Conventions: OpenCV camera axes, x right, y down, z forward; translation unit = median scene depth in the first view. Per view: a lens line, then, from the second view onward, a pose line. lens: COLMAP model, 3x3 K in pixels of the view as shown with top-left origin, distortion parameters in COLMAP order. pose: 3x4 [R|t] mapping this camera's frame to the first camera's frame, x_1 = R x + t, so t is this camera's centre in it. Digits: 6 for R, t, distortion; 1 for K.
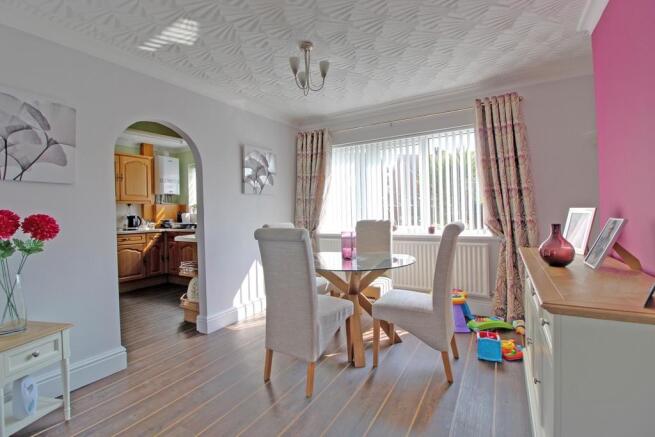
lens RADIAL K [[301.1, 0, 327.7], [0, 301.1, 216.1], [0, 0, 1]] dist [-0.008580, -0.007295]
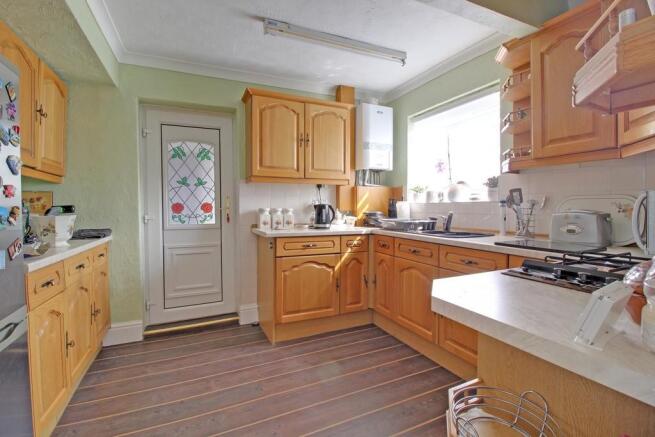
lens RADIAL K [[301.1, 0, 328.3], [0, 301.1, 214.4], [0, 0, 1]] dist [-0.008580, -0.007295]
pose [[0.823727, 0.029289, -0.566229, -0.283905], [-0.018197, 0.999516, 0.025229, 0.003131], [0.566694, -0.010478, 0.823862, 0.482572]]
